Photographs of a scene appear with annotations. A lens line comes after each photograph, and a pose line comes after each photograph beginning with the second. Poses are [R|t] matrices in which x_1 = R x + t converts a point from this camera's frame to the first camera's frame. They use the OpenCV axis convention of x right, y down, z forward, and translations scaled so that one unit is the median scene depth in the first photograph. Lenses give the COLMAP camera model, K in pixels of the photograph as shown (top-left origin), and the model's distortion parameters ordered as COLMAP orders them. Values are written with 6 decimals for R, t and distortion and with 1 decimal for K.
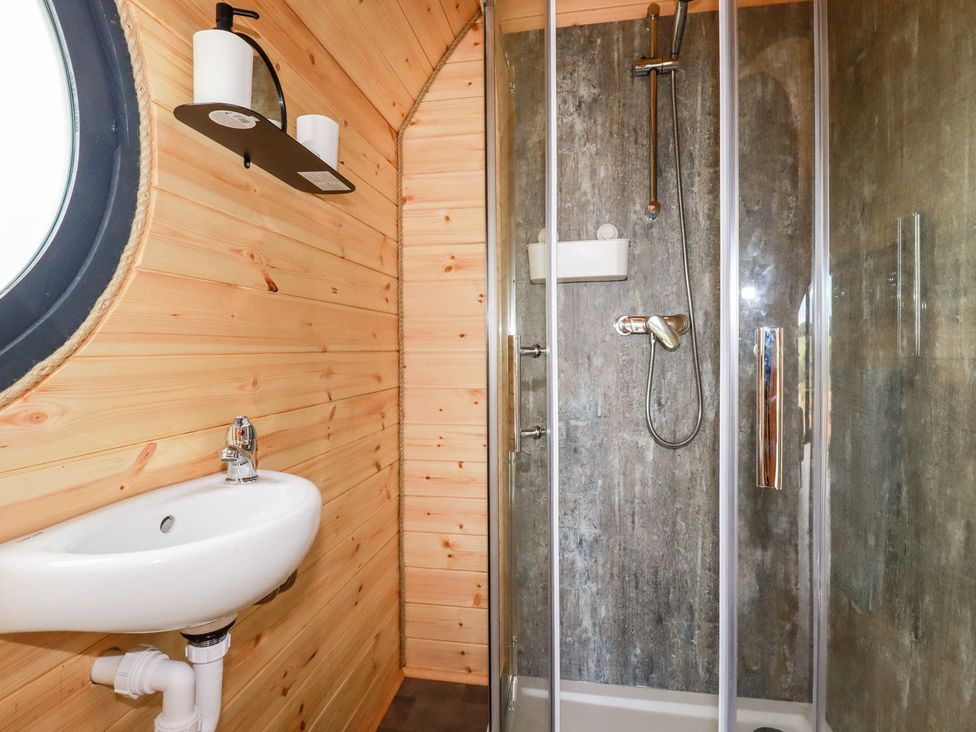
lens RADIAL K [[516.9, 0, 482.6], [0, 516.9, 358.3], [0, 0, 1]] dist [0.001768, -0.016241]
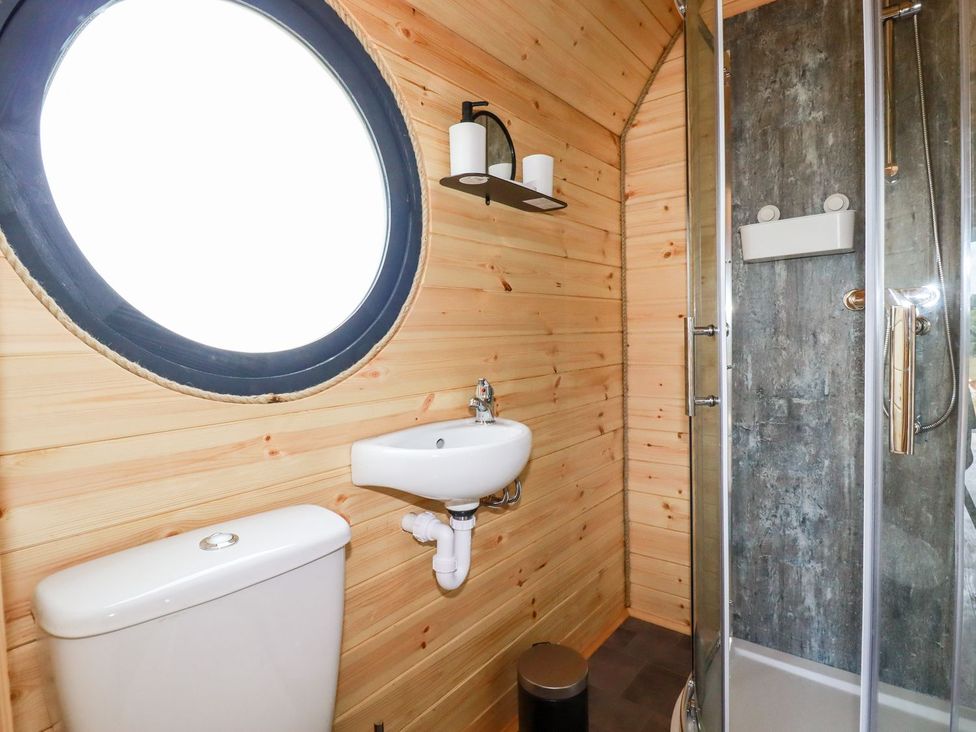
lens RADIAL K [[516.9, 0, 482.6], [0, 516.9, 358.3], [0, 0, 1]] dist [0.001768, -0.016241]
pose [[0.874324, 0.003558, -0.485329, 0.131871], [0.014952, 0.999301, 0.034262, 0.000728], [0.485111, -0.037213, 0.873660, -0.155207]]
